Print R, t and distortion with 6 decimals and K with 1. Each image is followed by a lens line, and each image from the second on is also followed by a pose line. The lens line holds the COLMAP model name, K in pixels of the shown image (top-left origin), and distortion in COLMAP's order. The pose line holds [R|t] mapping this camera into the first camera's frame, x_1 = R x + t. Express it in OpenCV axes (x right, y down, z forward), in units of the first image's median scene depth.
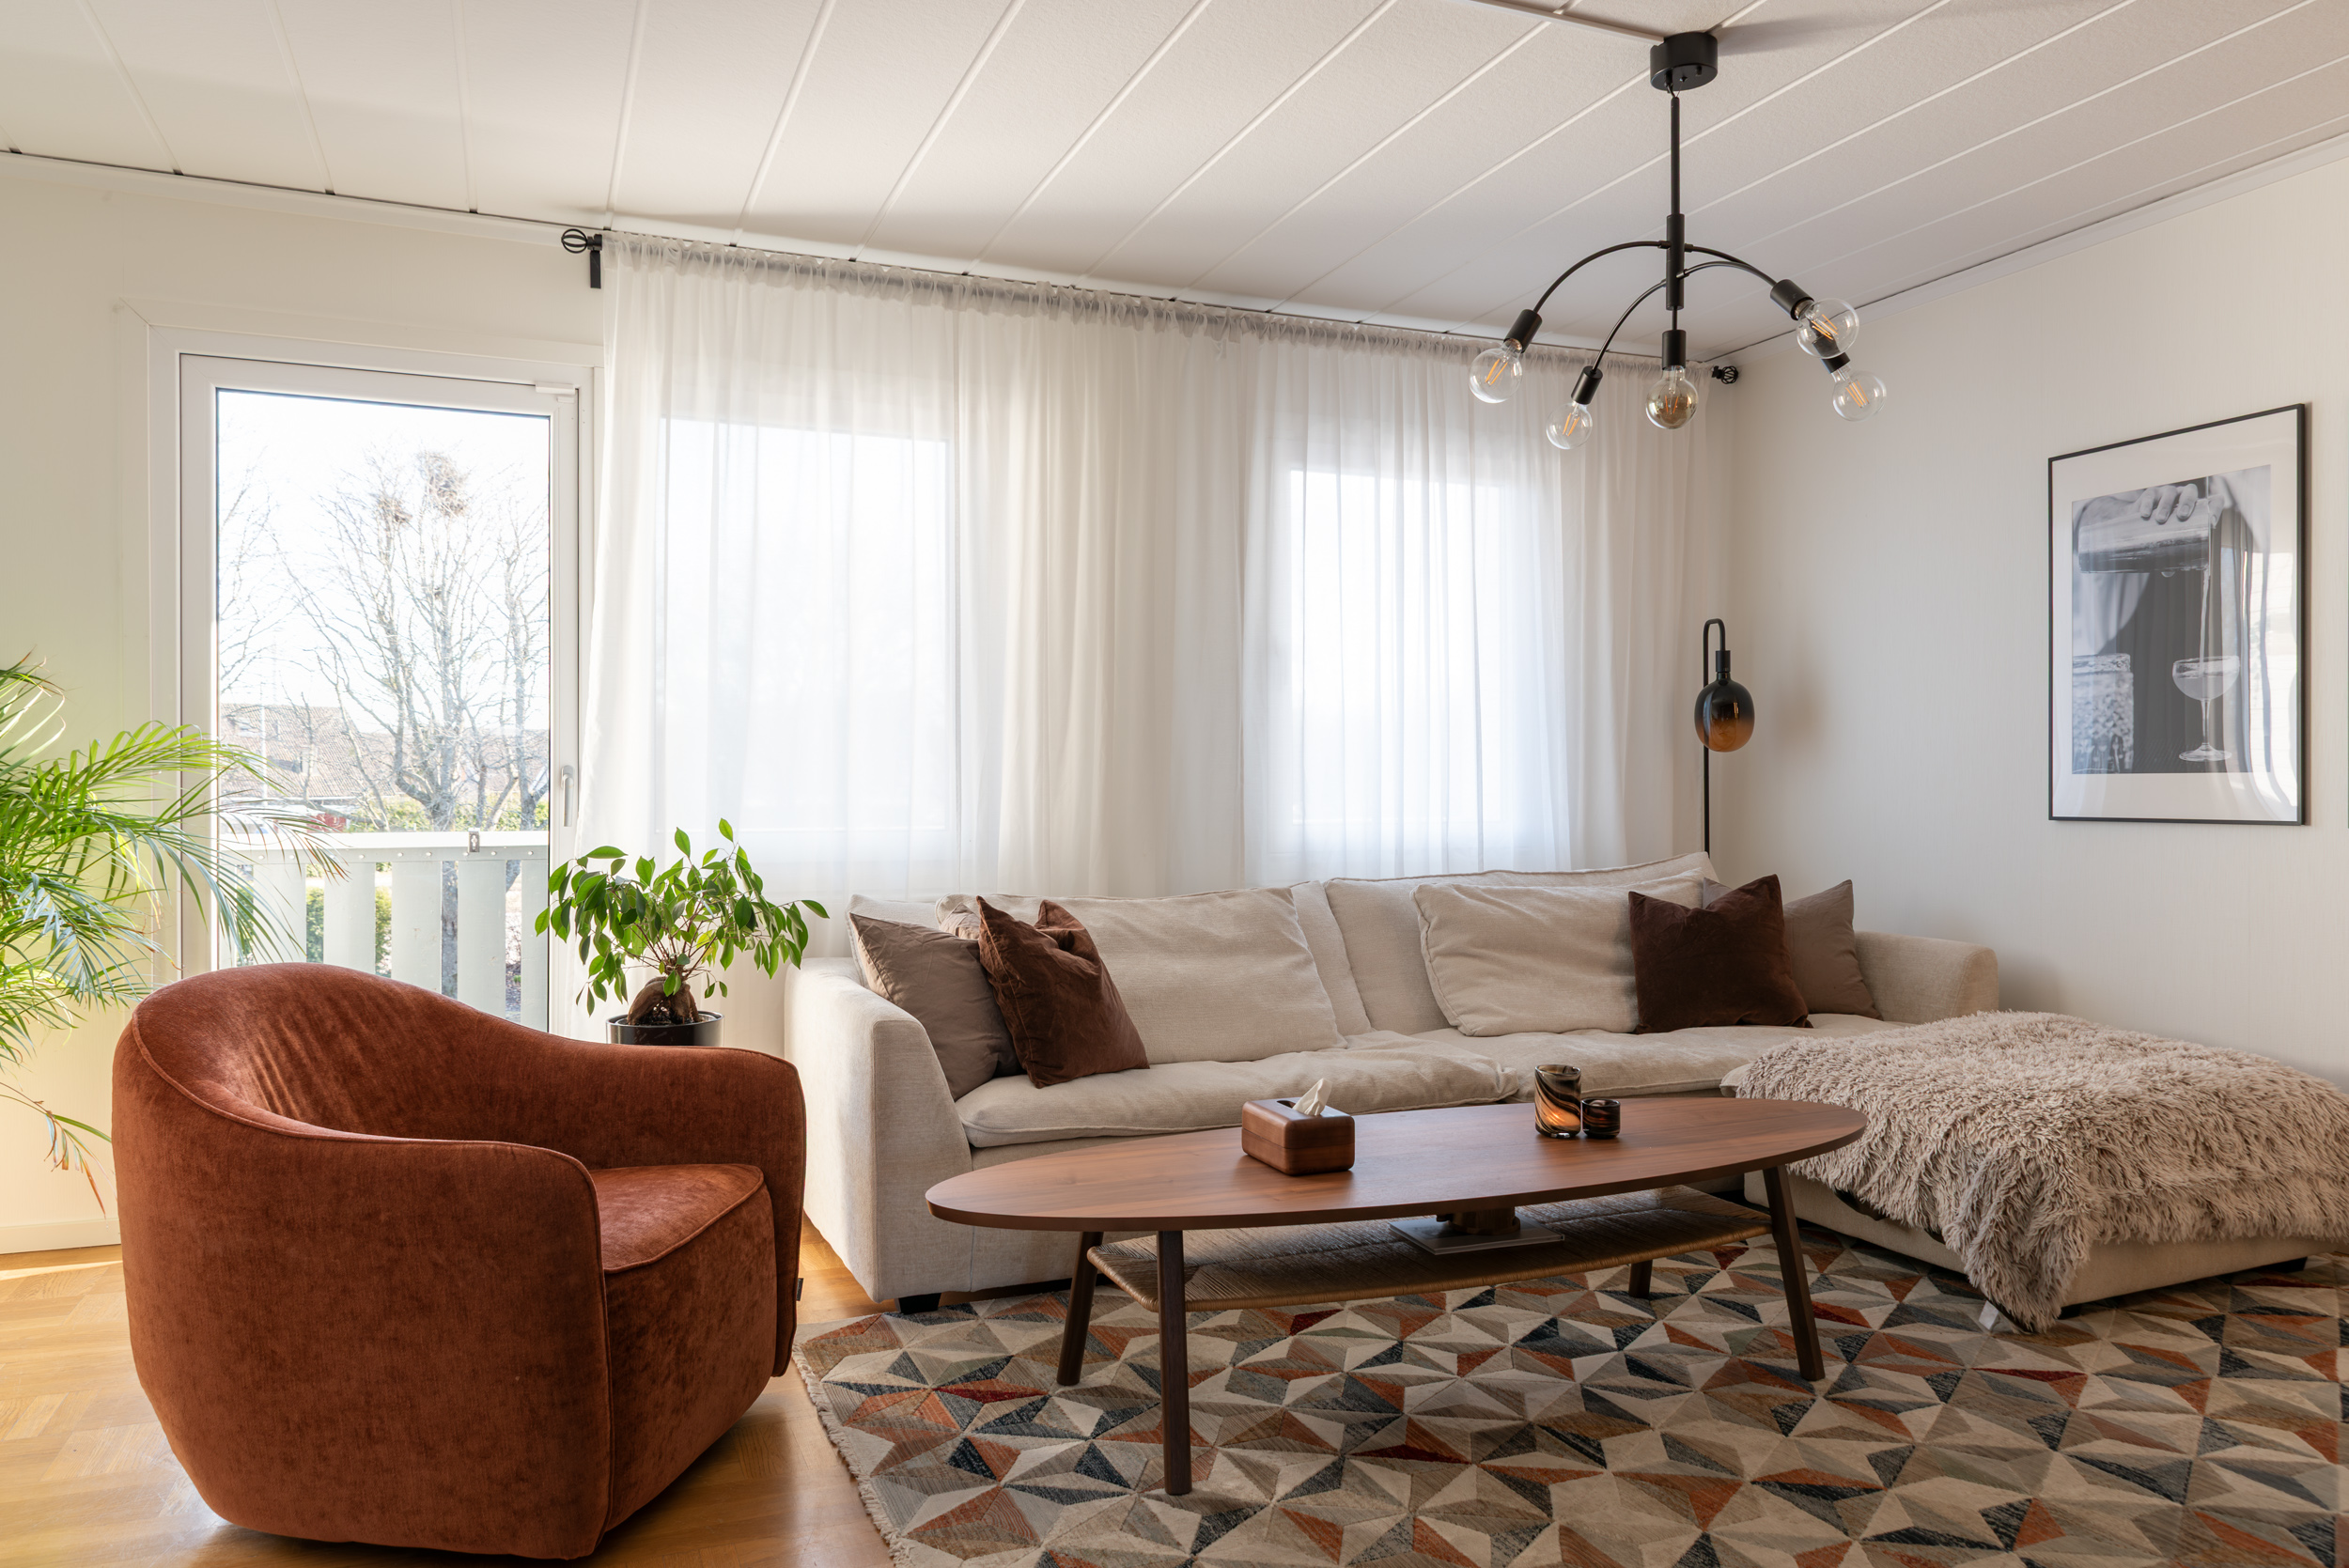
lens RADIAL K [[1574.8, 0, 1156.9], [0, 1574.8, 779.7], [0, 0, 1]] dist [-0.002638, -0.002374]
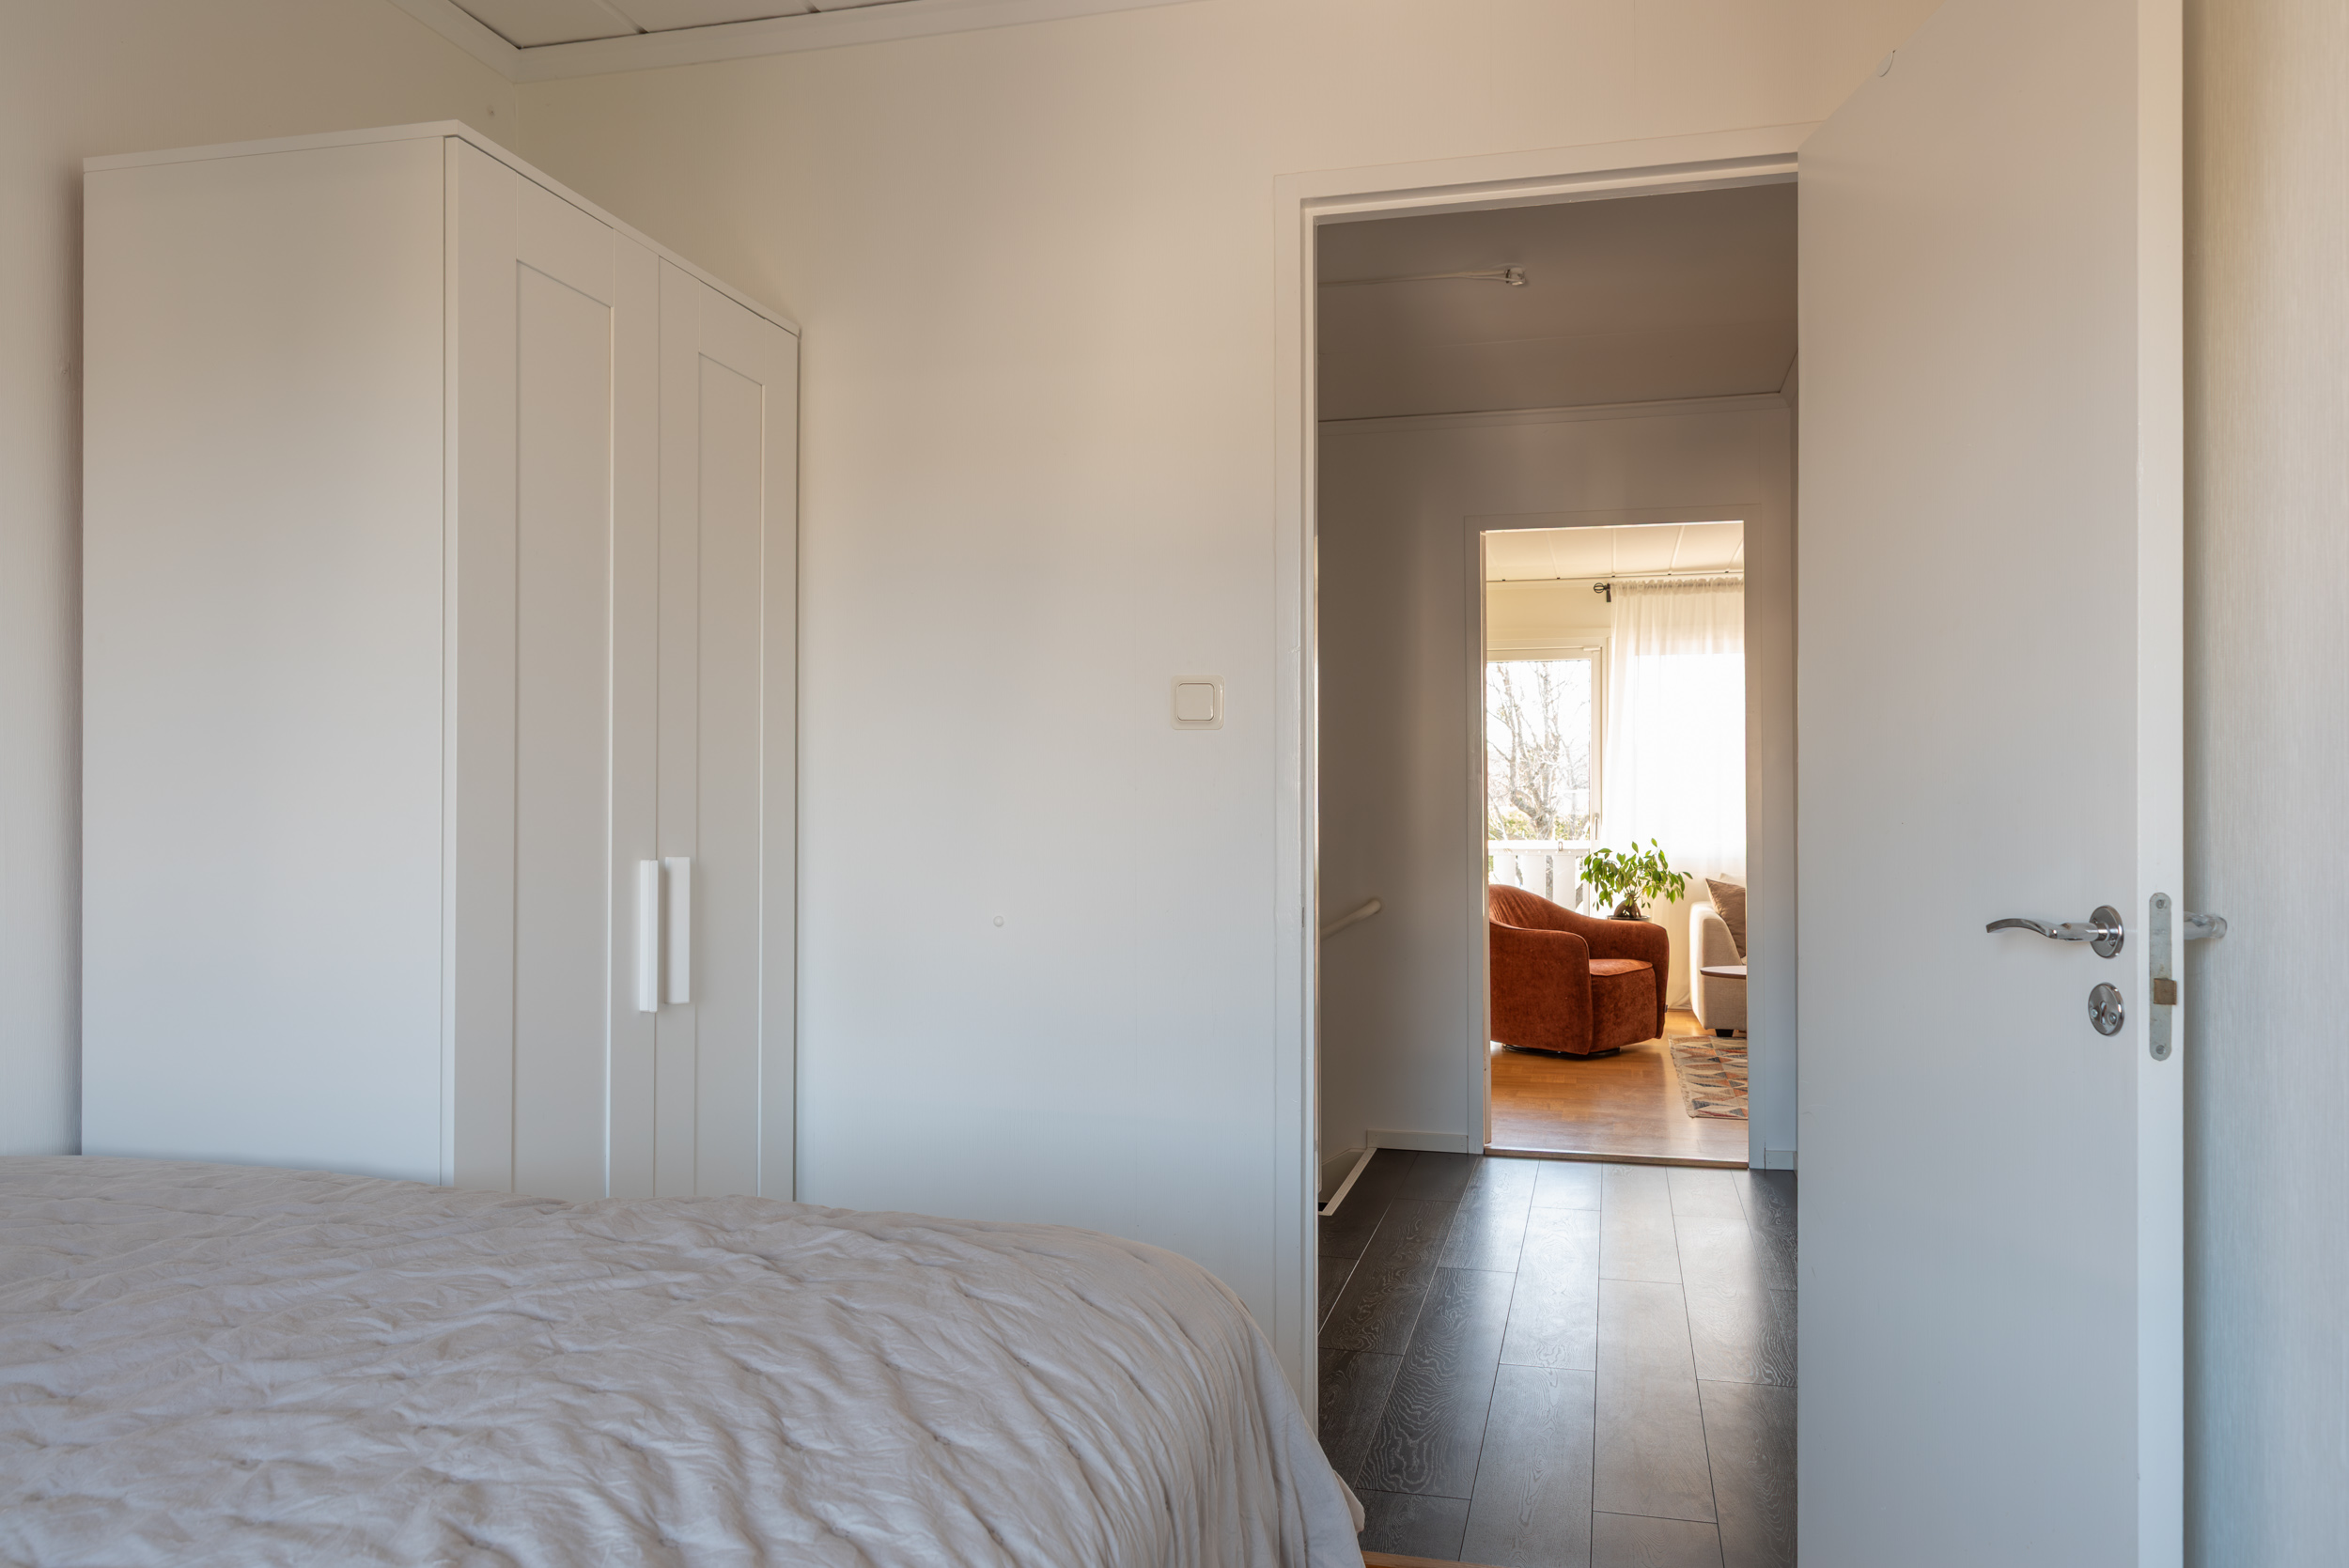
lens RADIAL K [[1574.8, 0, 1156.9], [0, 1574.8, 779.7], [0, 0, 1]] dist [-0.002638, -0.002374]
pose [[0.785413, -0.006603, -0.618937, 0.654839], [0.003060, 0.999972, -0.006785, -0.053425], [0.618964, 0.003435, 0.785412, -1.446075]]
